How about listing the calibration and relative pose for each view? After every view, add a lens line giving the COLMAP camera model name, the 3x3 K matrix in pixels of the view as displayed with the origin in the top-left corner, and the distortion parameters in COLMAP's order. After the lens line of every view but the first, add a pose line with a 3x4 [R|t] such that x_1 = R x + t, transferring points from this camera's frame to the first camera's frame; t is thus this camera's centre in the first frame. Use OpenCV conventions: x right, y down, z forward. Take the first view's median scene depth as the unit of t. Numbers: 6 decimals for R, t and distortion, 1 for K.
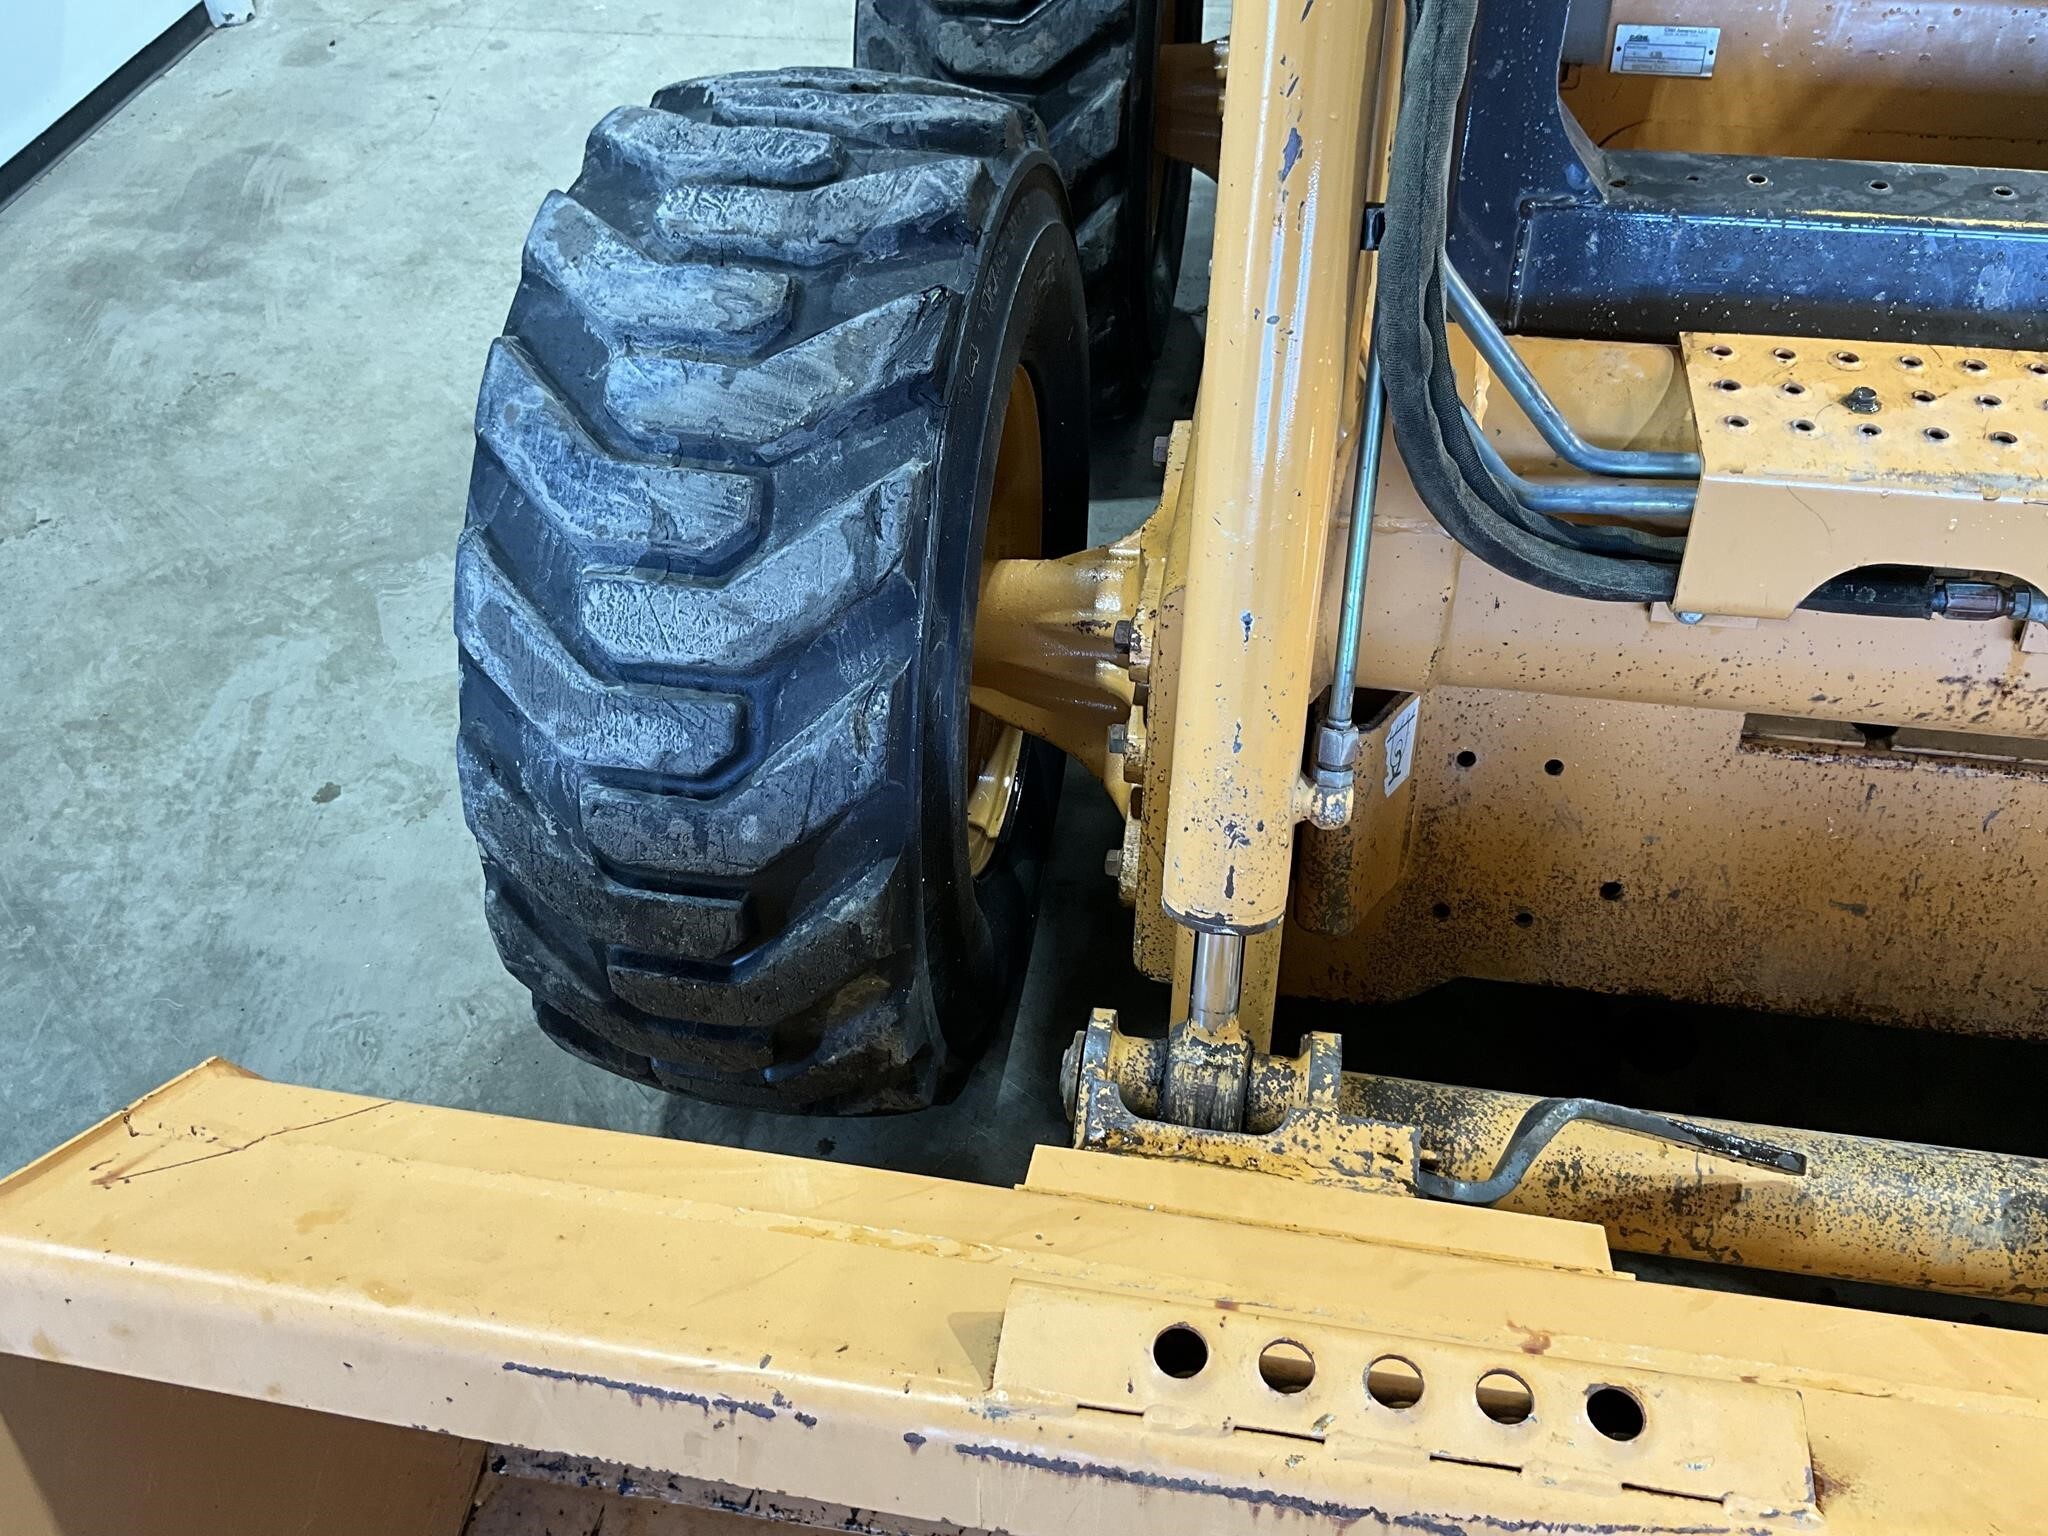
lens RADIAL K [[1692.9, 0, 1024.0], [0, 1692.9, 768.0], [0, 0, 1]] dist [0.109787, -0.234307]
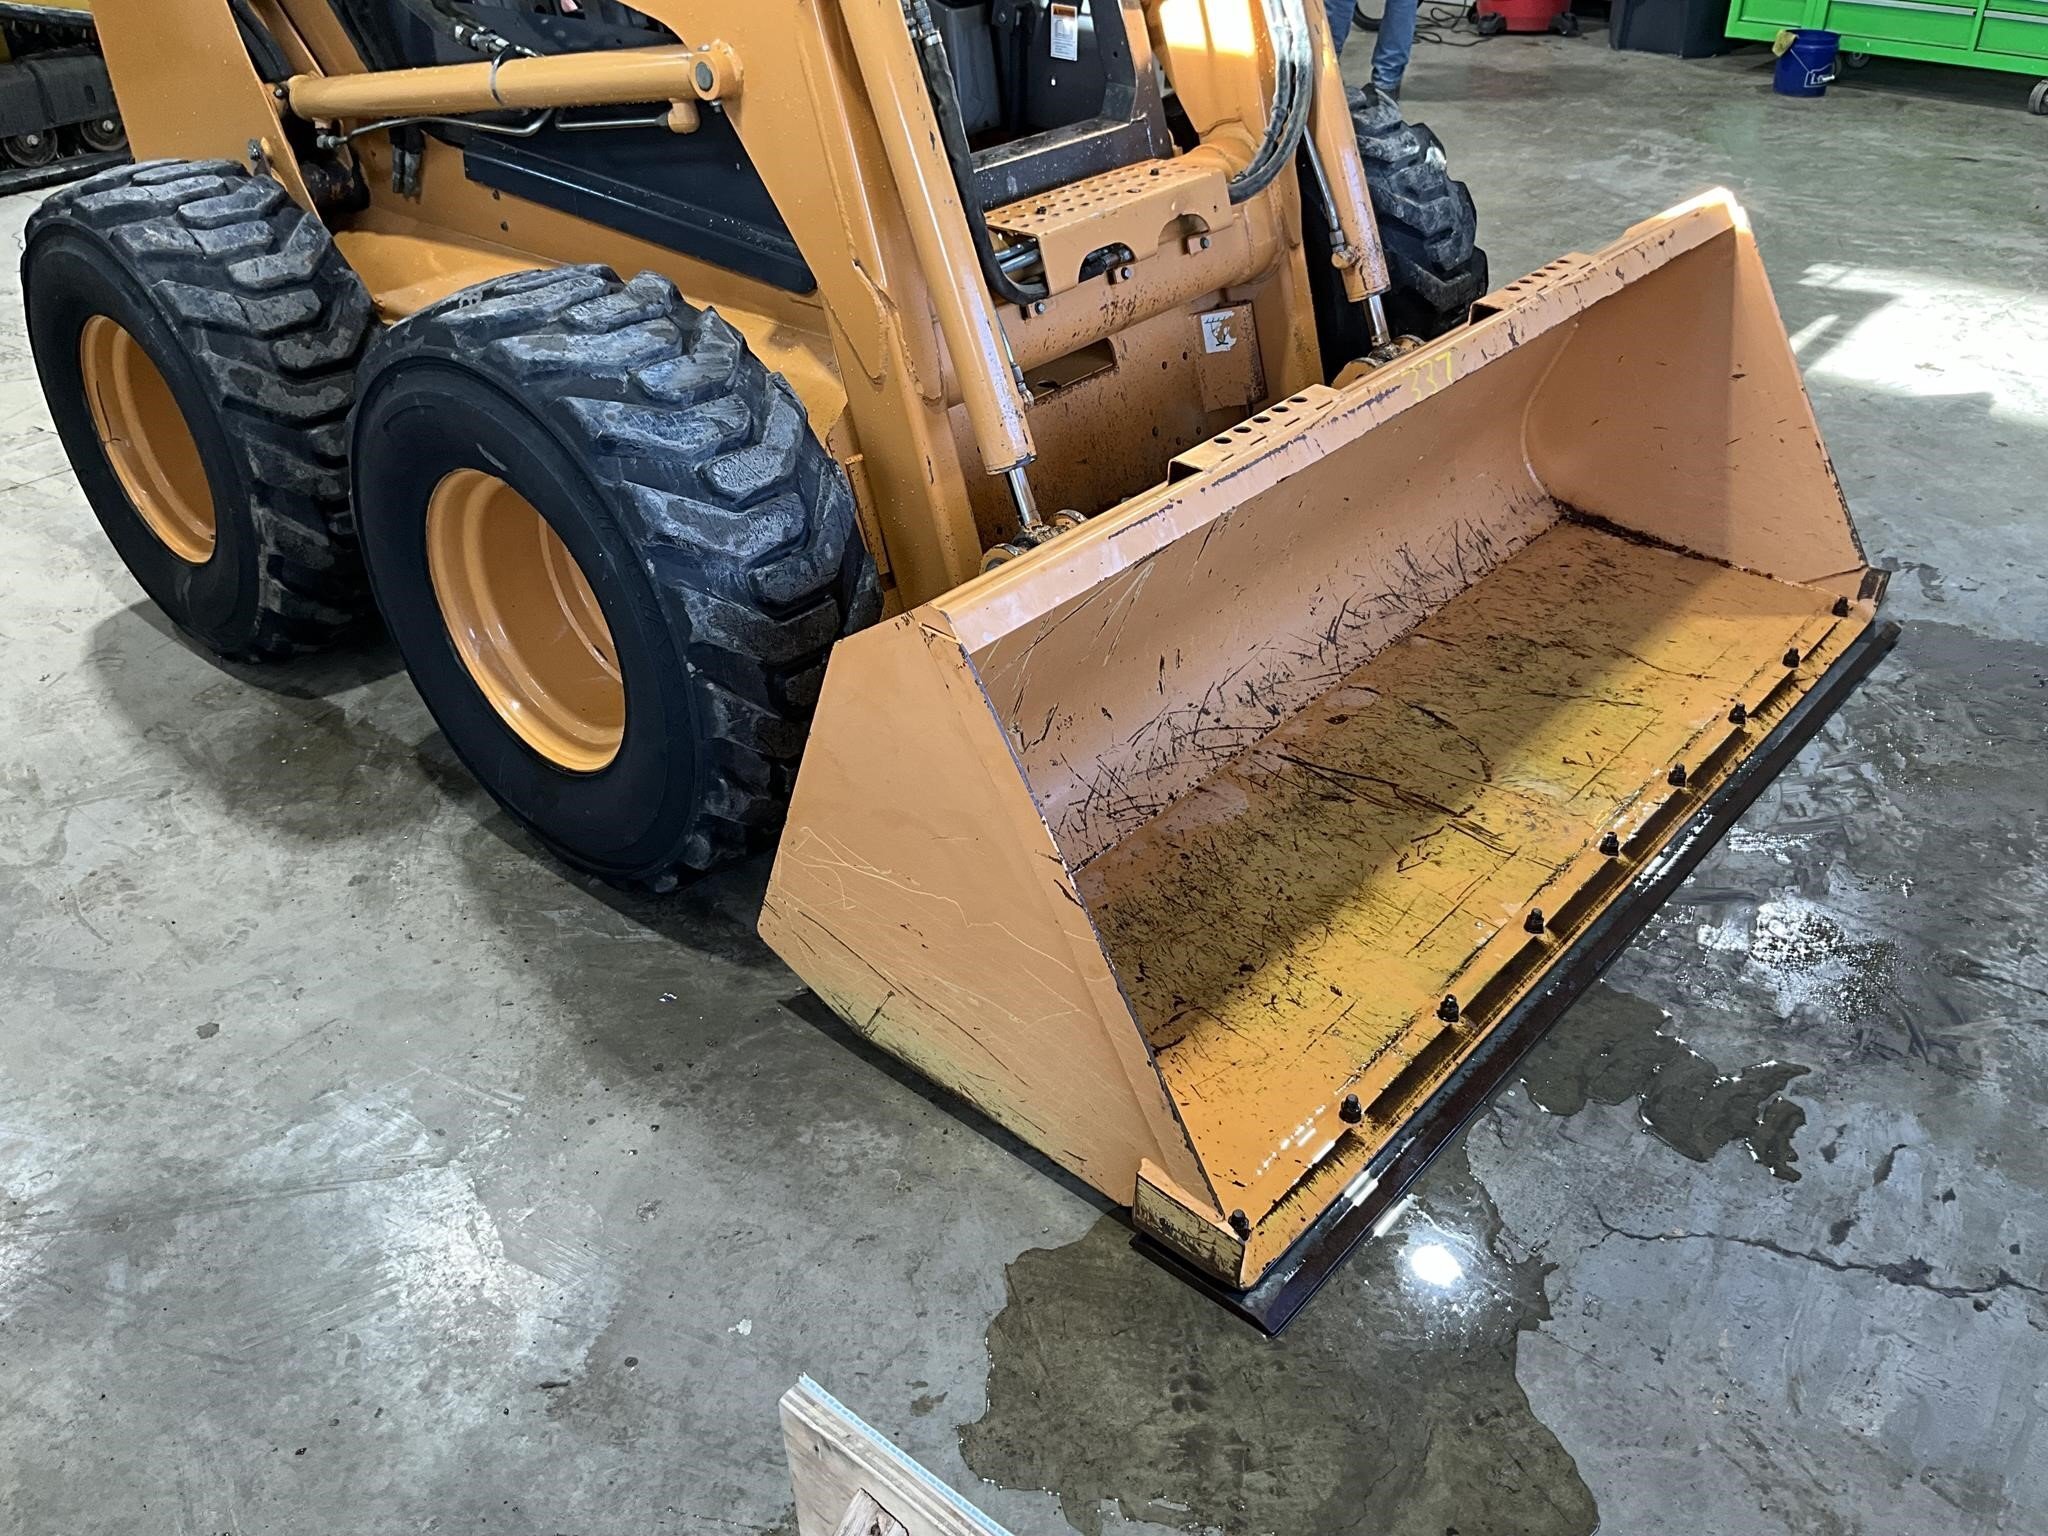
lens RADIAL K [[1692.9, 0, 1024.0], [0, 1692.9, 768.0], [0, 0, 1]] dist [0.109787, -0.234307]
pose [[0.518242, -0.449714, 0.727449, -1.574513], [0.609131, 0.791150, 0.055143, 0.261239], [-0.600320, 0.414534, 0.683942, -0.370372]]
